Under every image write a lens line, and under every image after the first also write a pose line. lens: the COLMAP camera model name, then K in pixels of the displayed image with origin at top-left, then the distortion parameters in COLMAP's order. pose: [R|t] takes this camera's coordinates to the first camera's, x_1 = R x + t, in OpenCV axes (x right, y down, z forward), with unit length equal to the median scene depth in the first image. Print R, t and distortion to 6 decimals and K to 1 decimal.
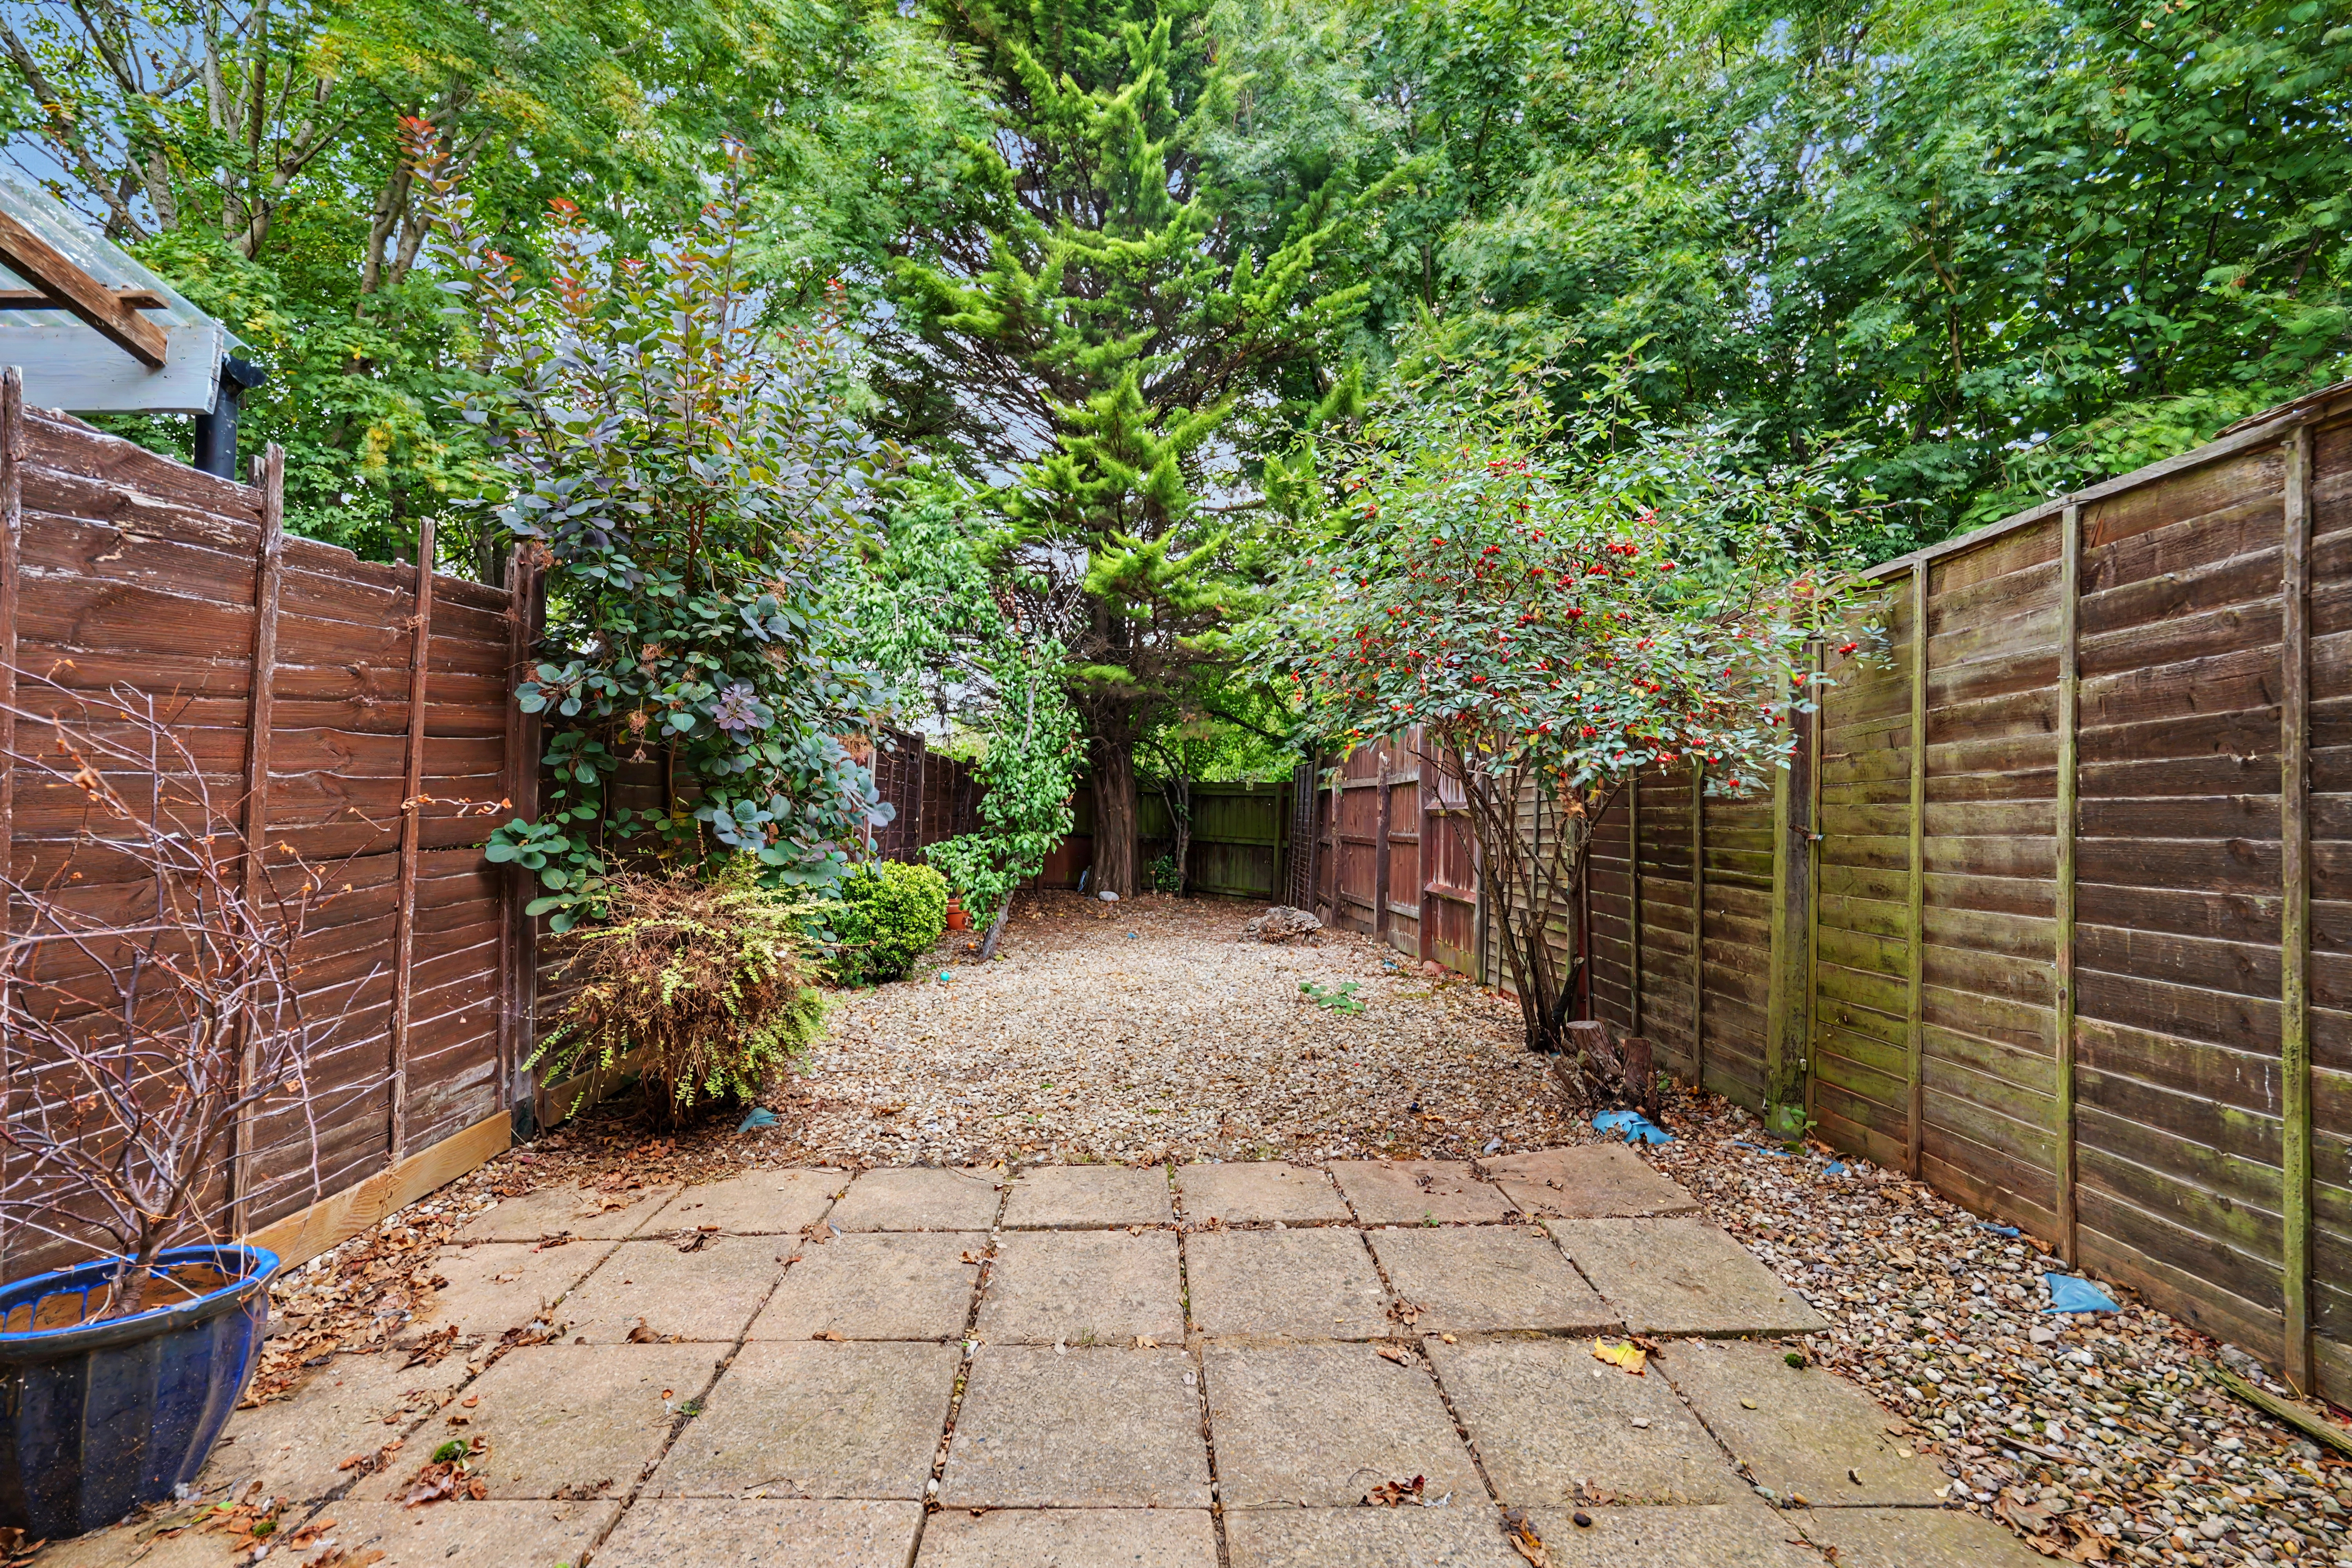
lens RADIAL K [[958.0, 0, 1166.0], [0, 958.0, 788.5], [0, 0, 1]] dist [-0.015117, 0.001329]
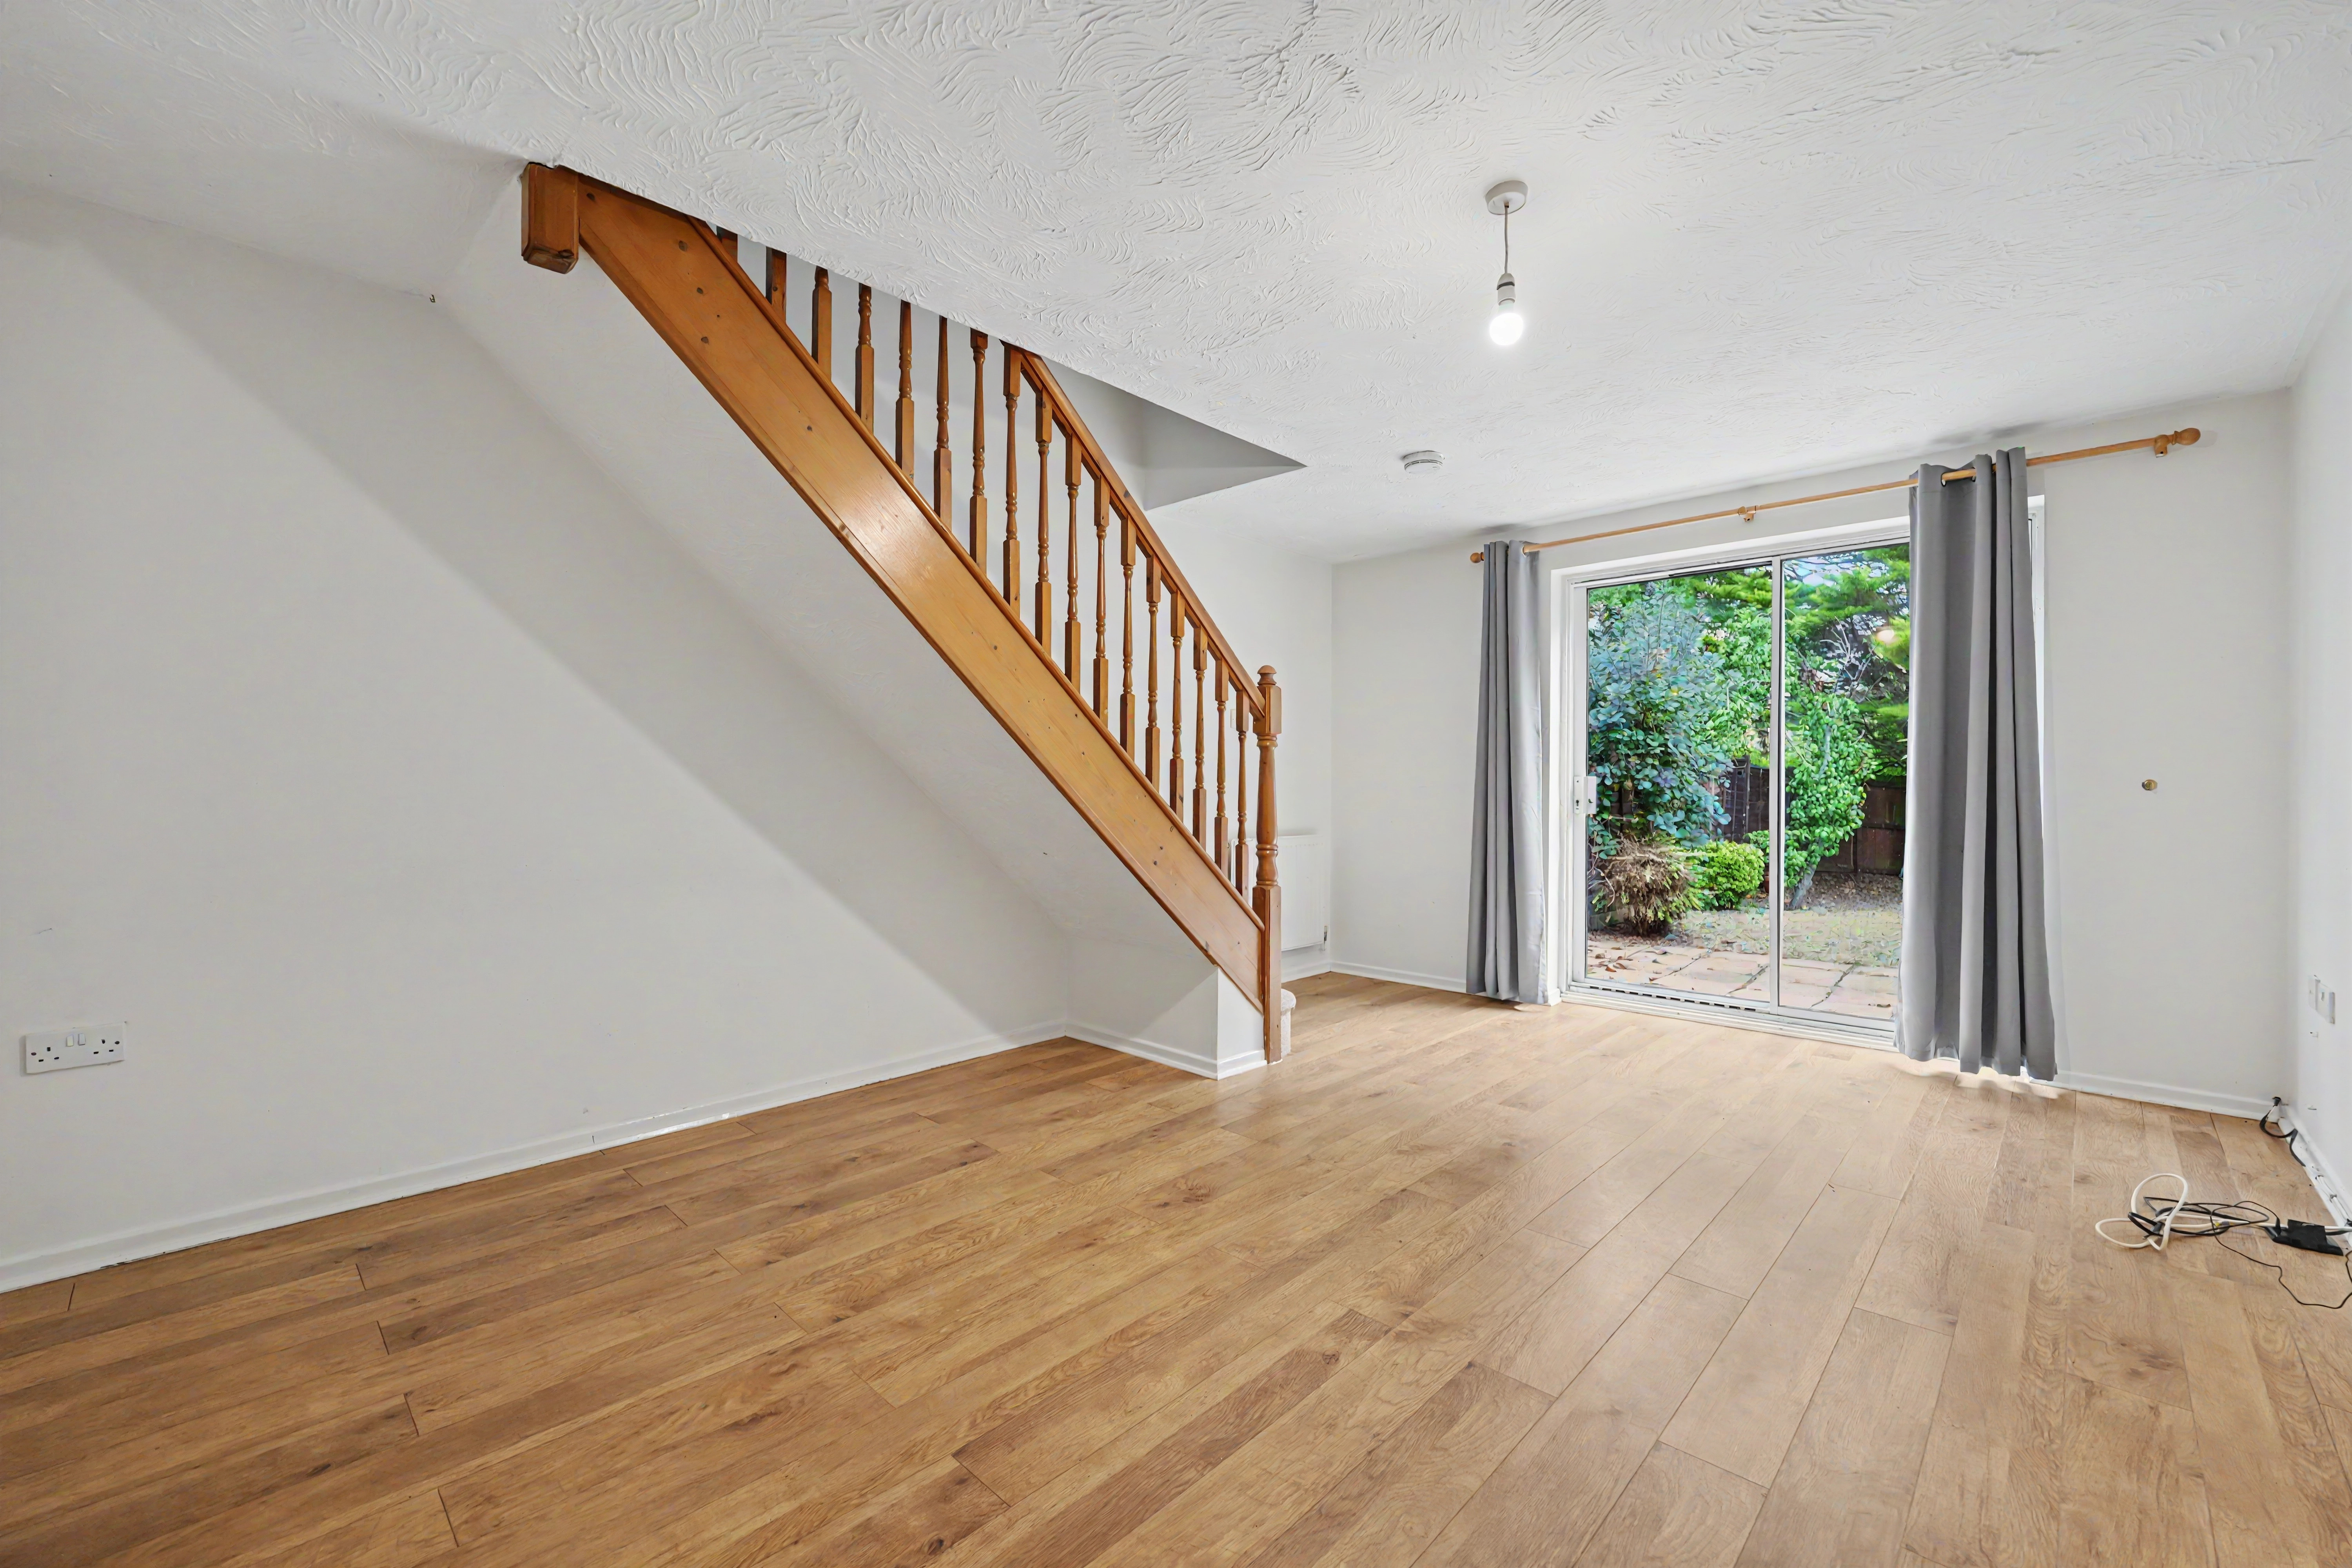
lens RADIAL K [[953.4, 0, 1174.6], [0, 953.4, 792.9], [0, 0, 1]] dist [-0.015131, 0.001105]
pose [[0.697801, 0.000263, -0.716291, 0.434679], [0.014336, 0.999794, 0.014333, -0.089594], [0.716148, -0.020271, 0.697654, -1.612785]]
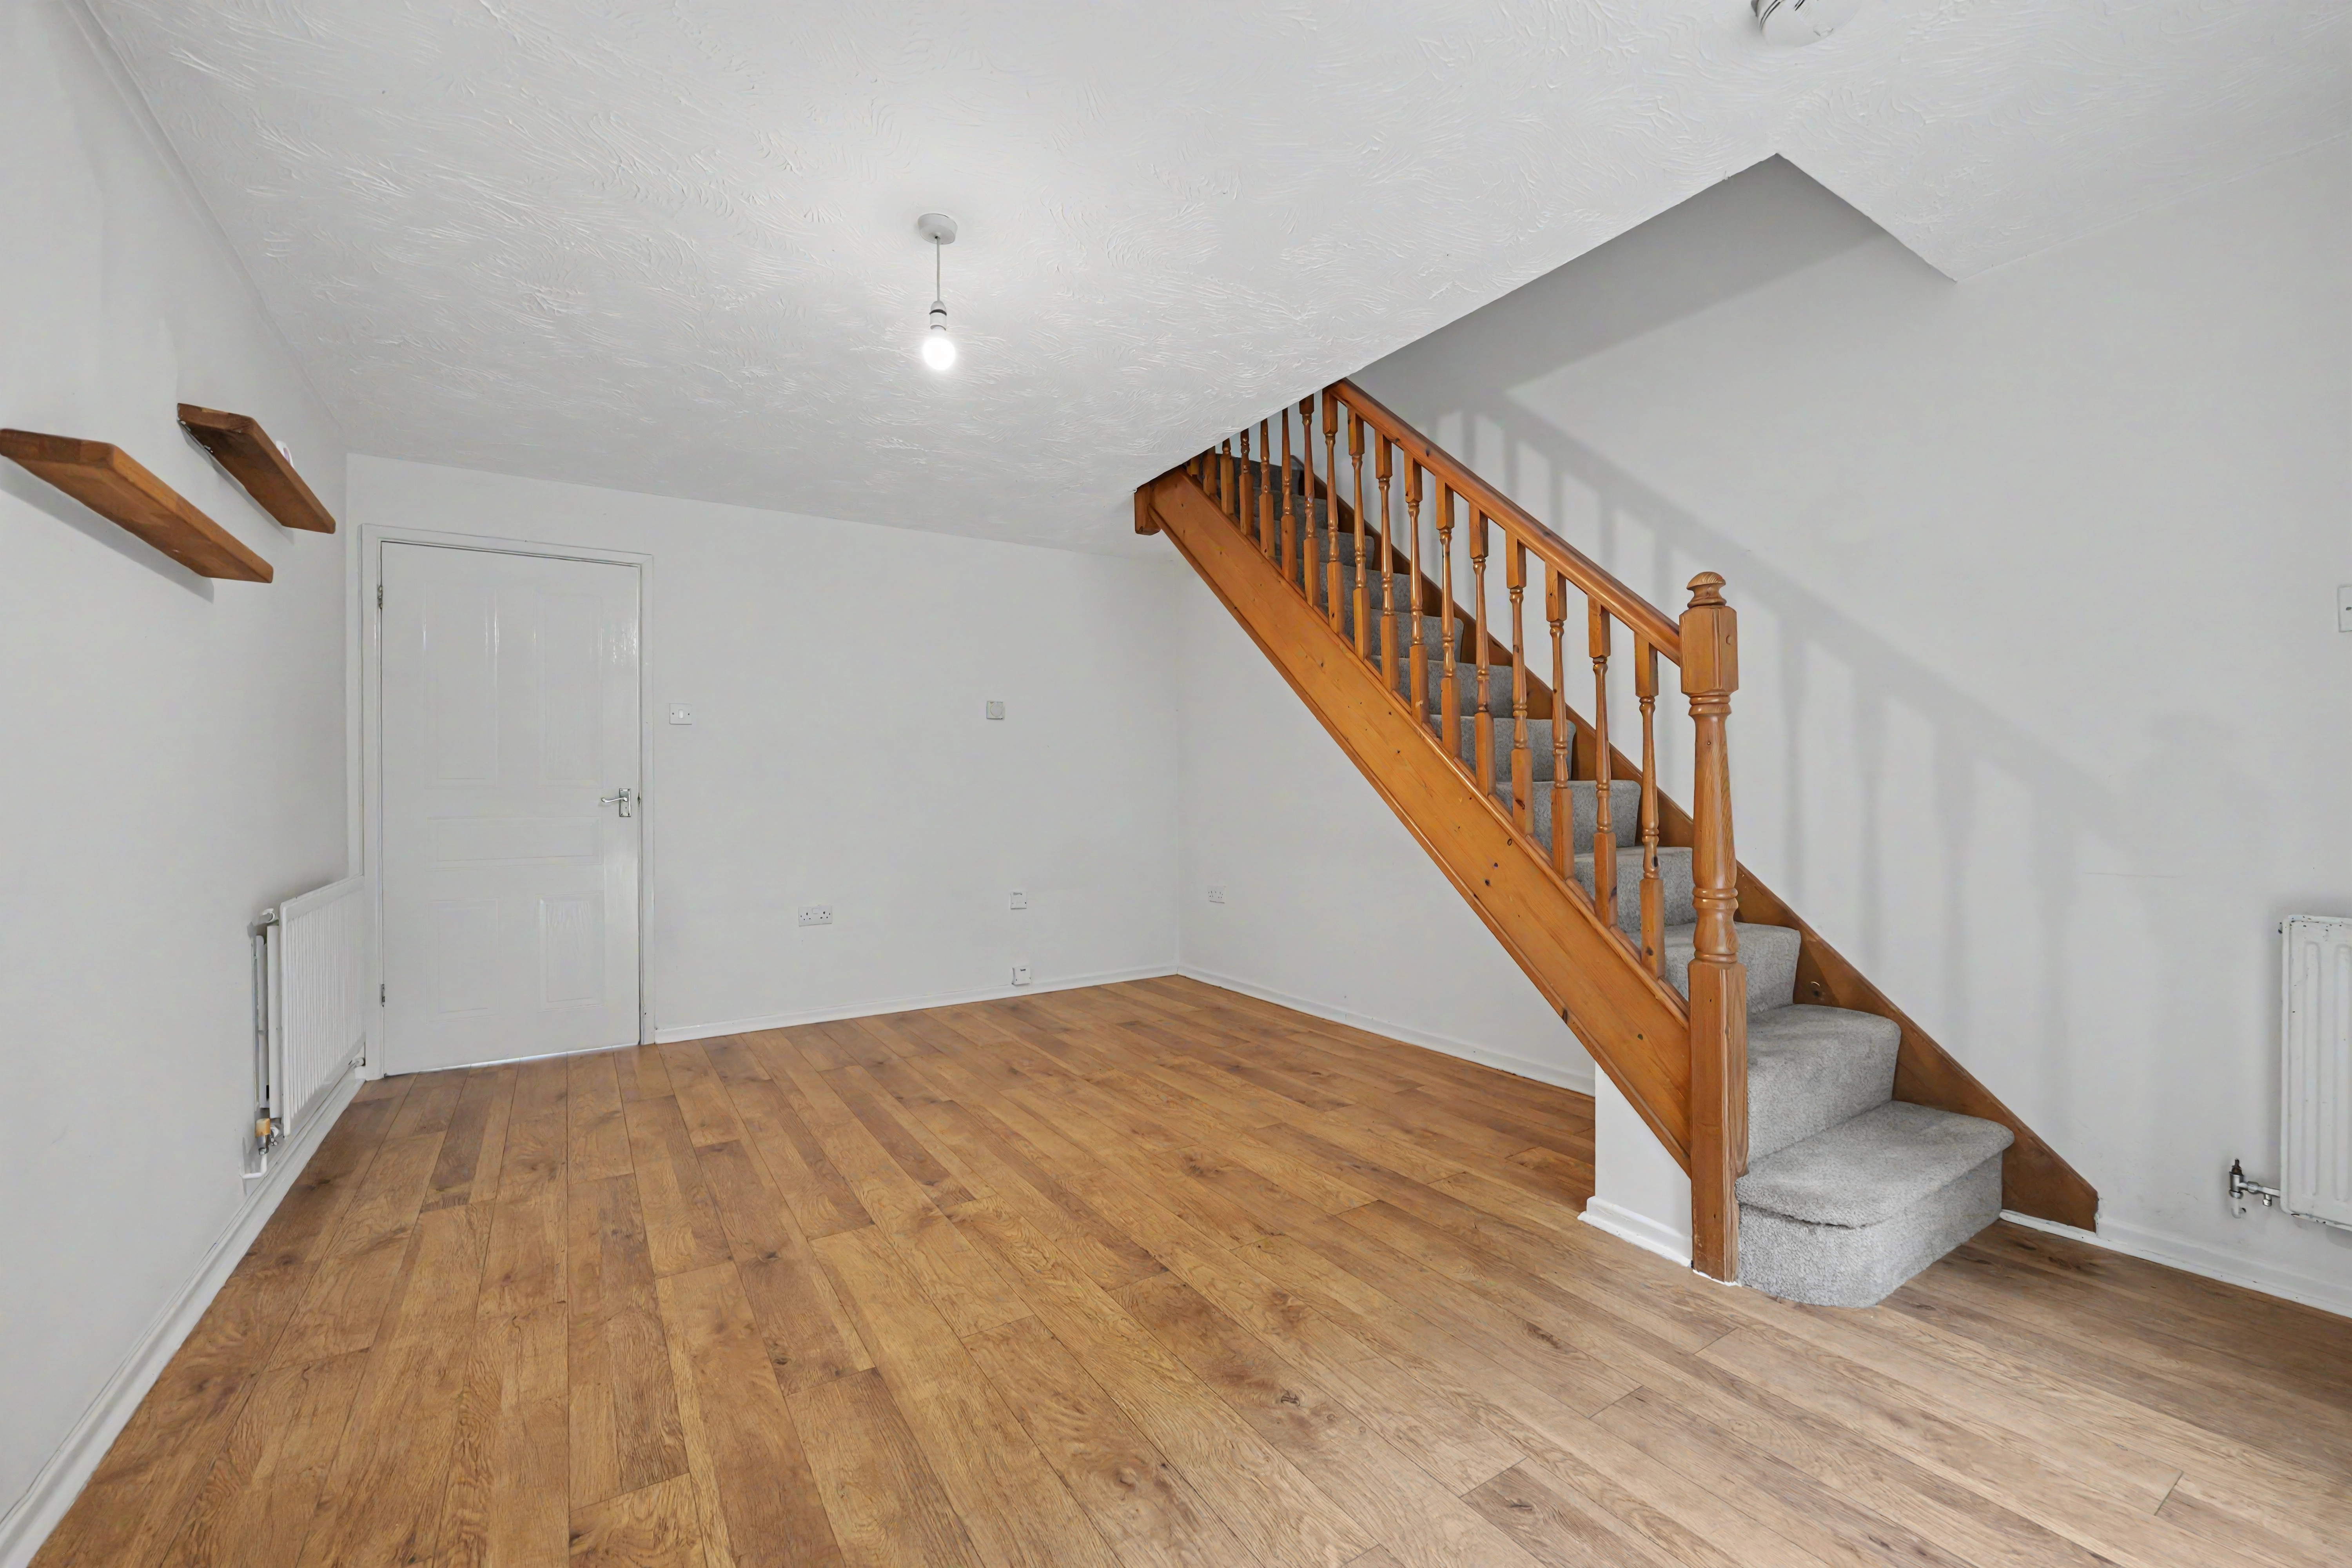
lens RADIAL K [[958.0, 0, 1166.0], [0, 958.0, 788.5], [0, 0, 1]] dist [-0.015117, 0.001329]
pose [[-0.862278, 0.001525, -0.506432, 0.346376], [0.009804, 0.999858, -0.013683, -0.072827], [0.506340, -0.016763, -0.862171, -0.460827]]
